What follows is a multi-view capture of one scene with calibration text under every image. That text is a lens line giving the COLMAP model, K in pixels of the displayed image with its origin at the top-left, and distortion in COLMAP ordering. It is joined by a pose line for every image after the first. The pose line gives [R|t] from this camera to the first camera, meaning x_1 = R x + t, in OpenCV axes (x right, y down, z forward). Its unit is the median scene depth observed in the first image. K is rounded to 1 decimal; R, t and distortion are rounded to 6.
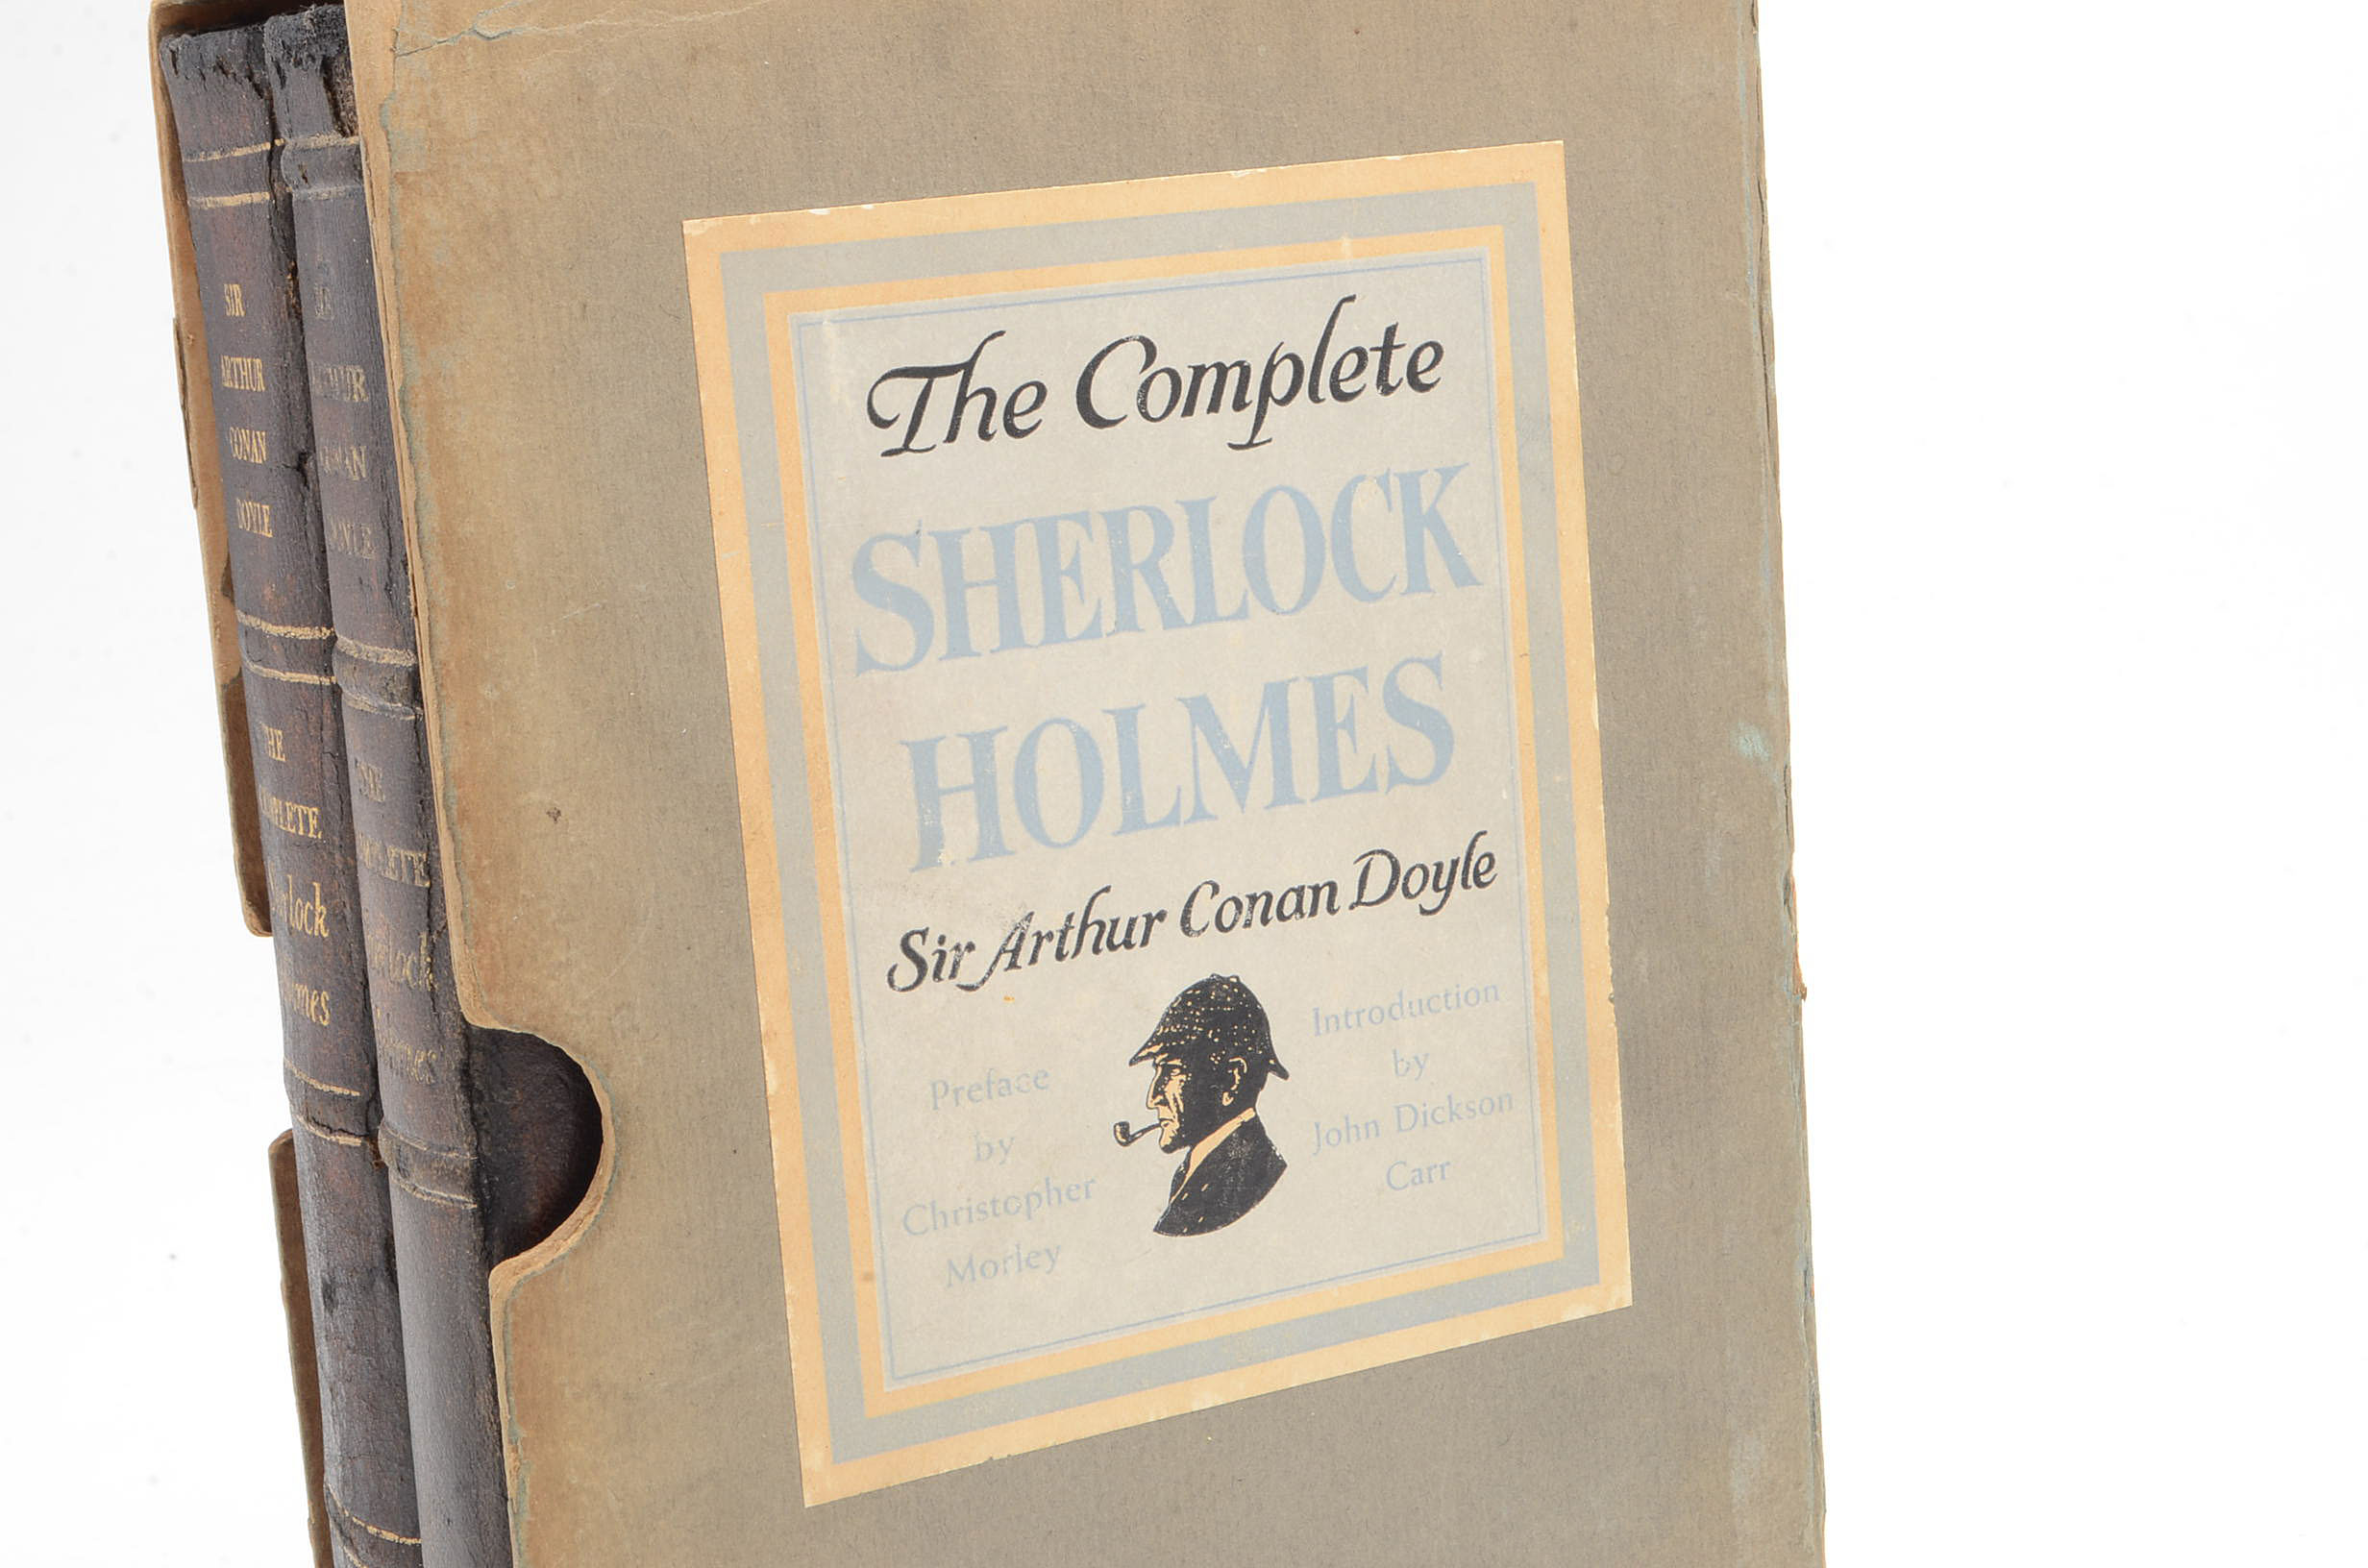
lens RADIAL K [[4055.3, 0, 1168.6], [0, 4055.3, 801.5], [0, 0, 1]] dist [0.002049, 0.000000]
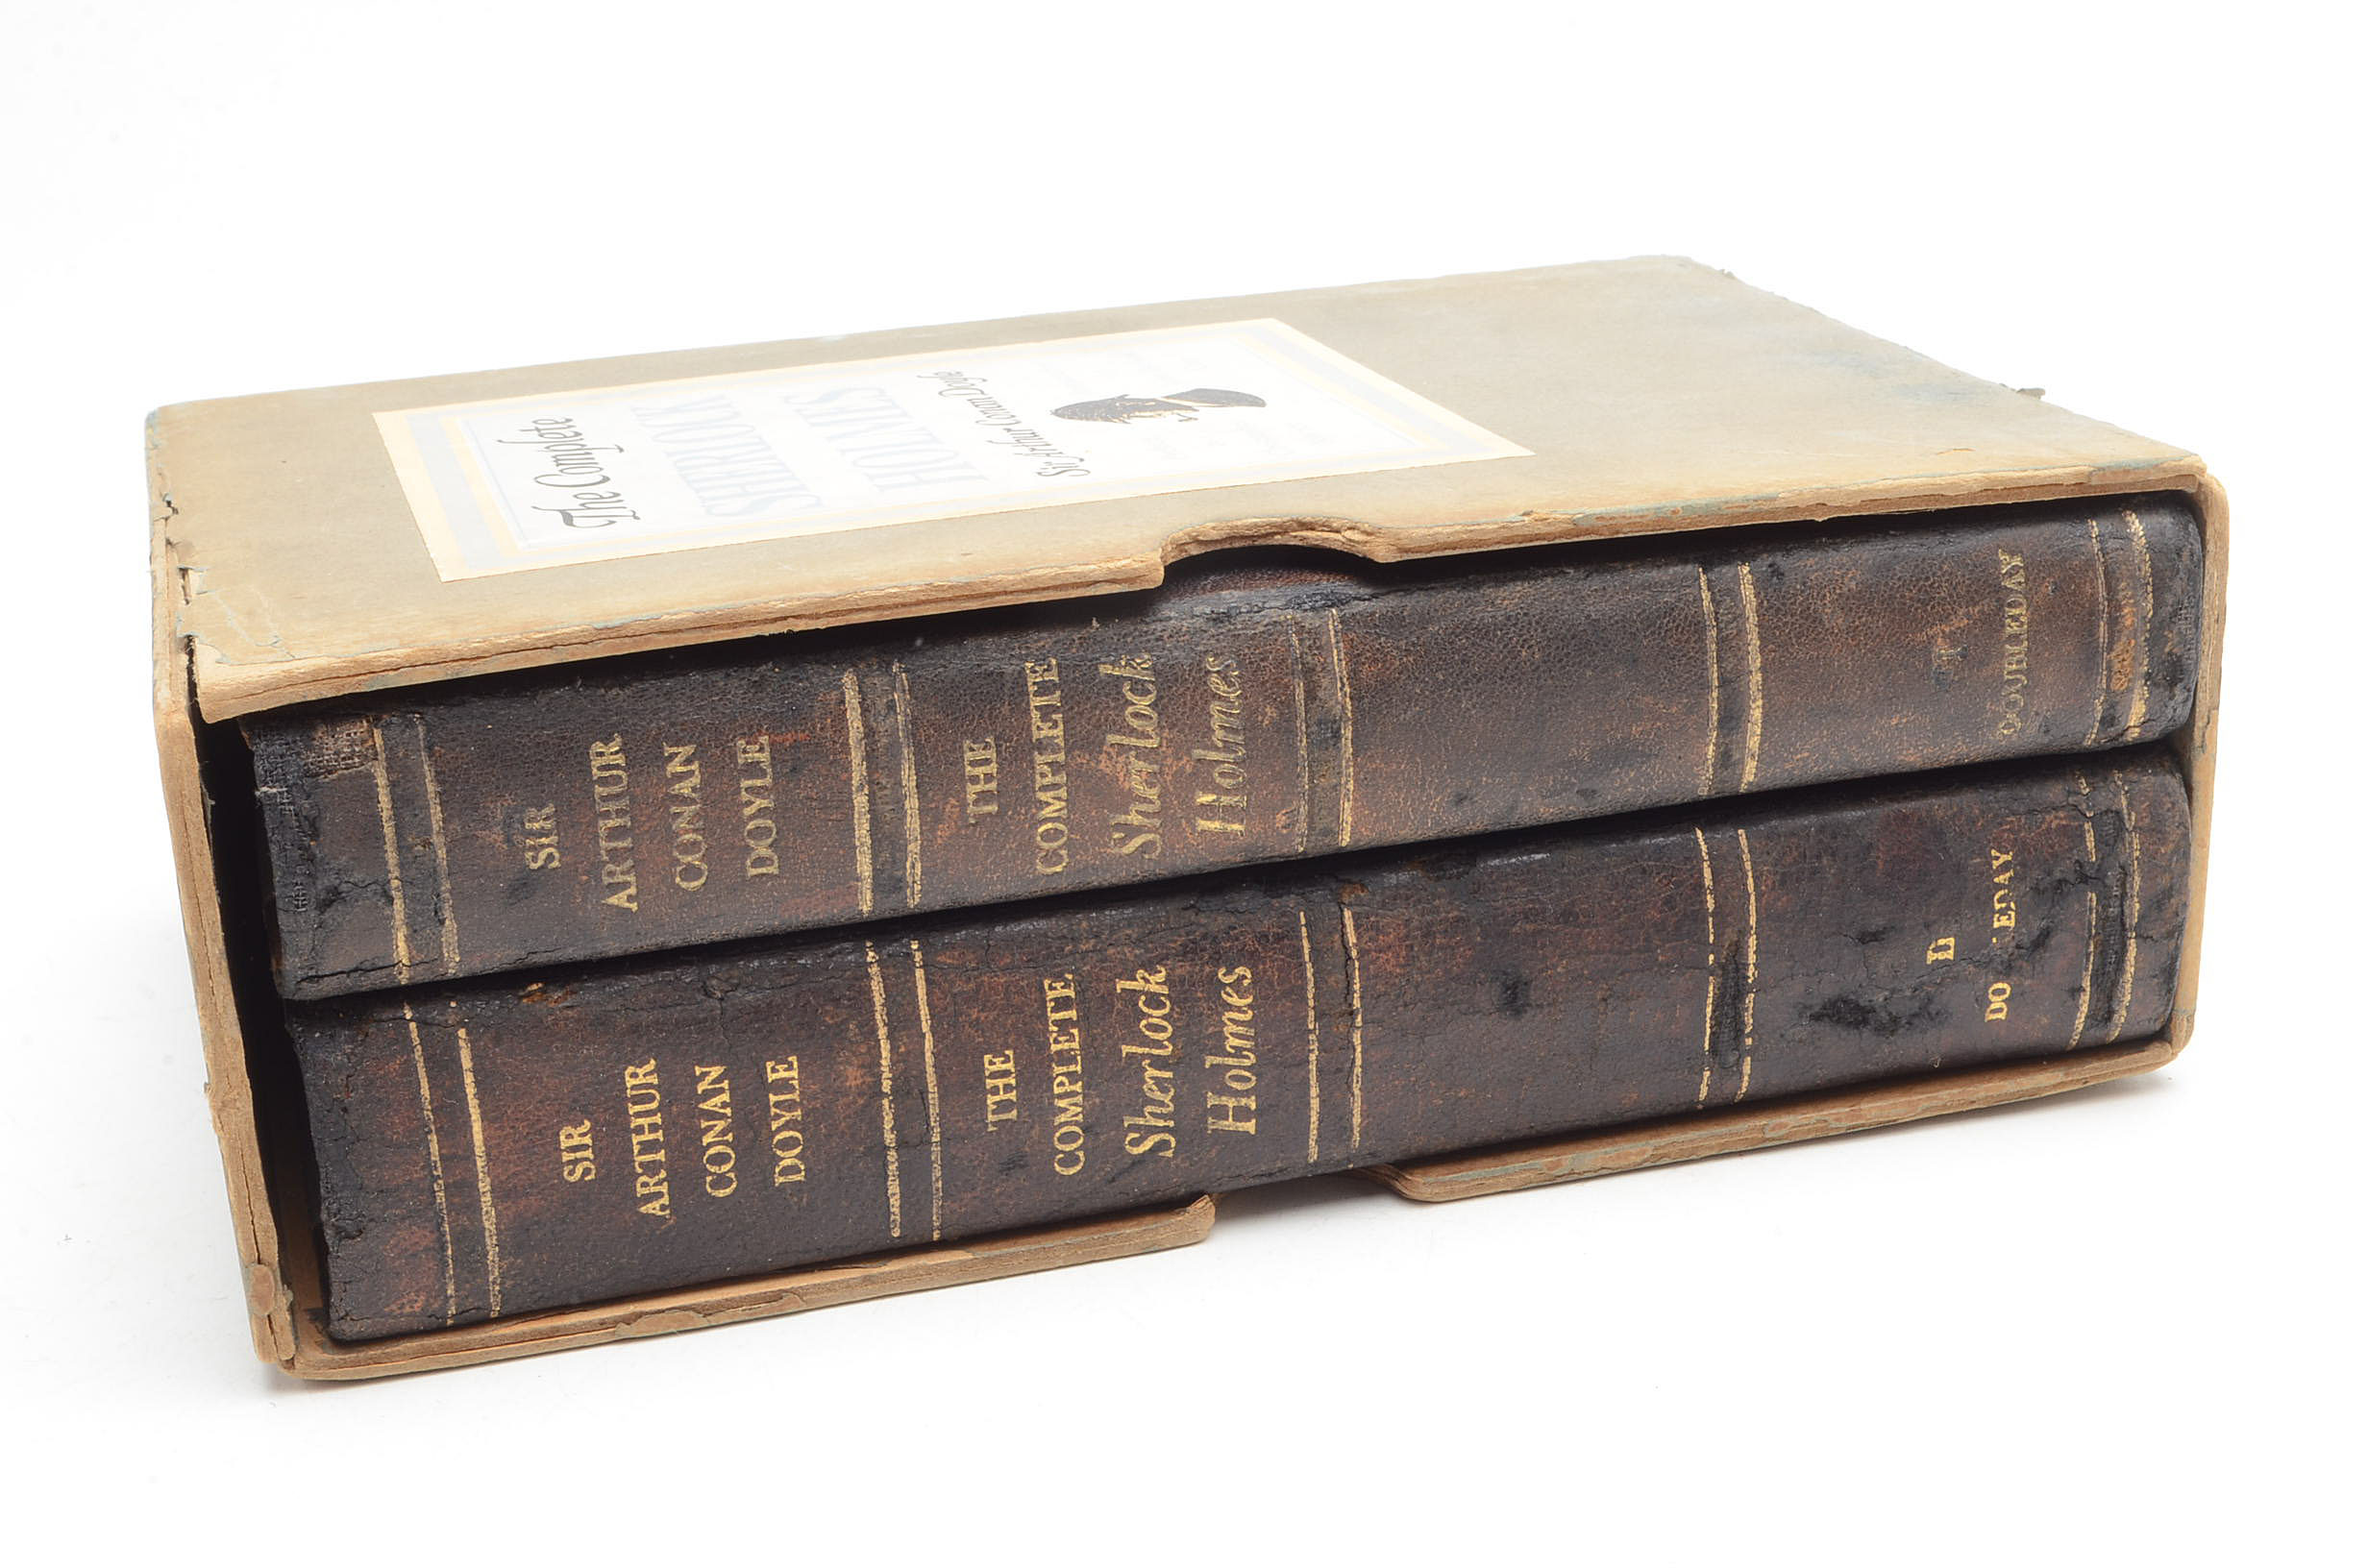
lens RADIAL K [[3448.8, 0, 1172.0], [0, 3448.8, 786.4], [0, 0, 1]] dist [-0.032400, 0.000000]
pose [[-0.199699, -0.718357, 0.666397, -0.789126], [0.977092, -0.197048, 0.080392, -0.028404], [0.073562, 0.667185, 0.741251, 0.305052]]
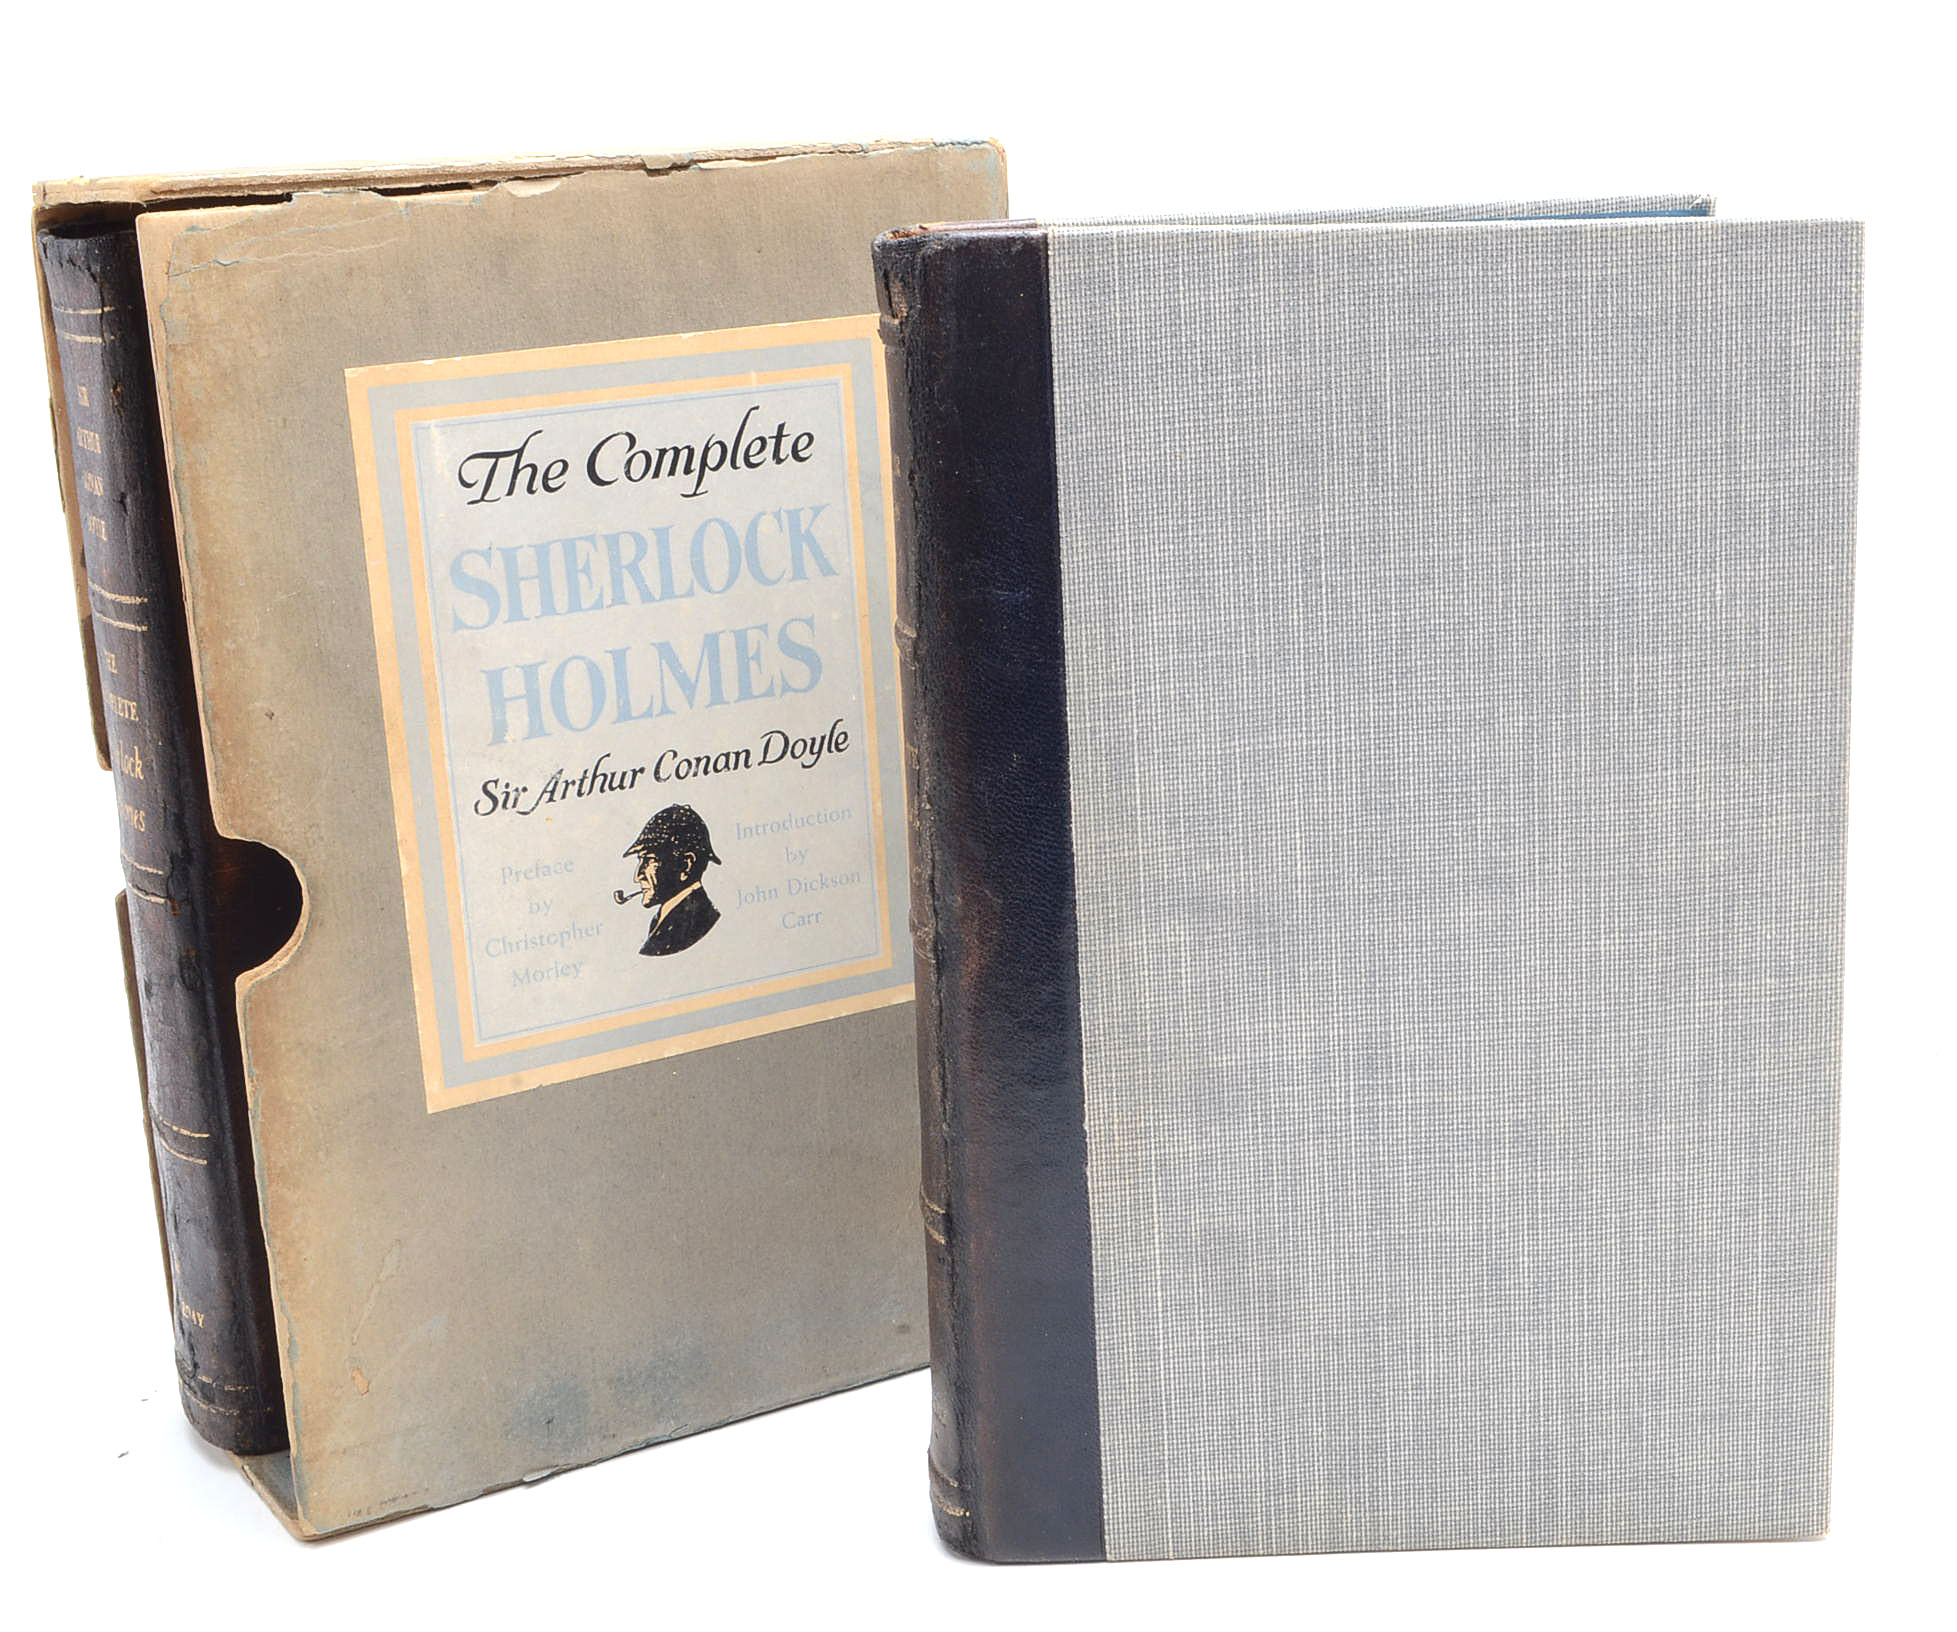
lens RADIAL K [[2975.3, 0, 1178.1], [0, 2975.3, 814.0], [0, 0, 1]] dist [-0.037638, 0.000000]
pose [[0.994545, 0.005535, 0.104161, 0.093211], [-0.012944, 0.997422, 0.070585, -0.045018], [-0.103501, -0.071548, 0.992053, -0.268853]]
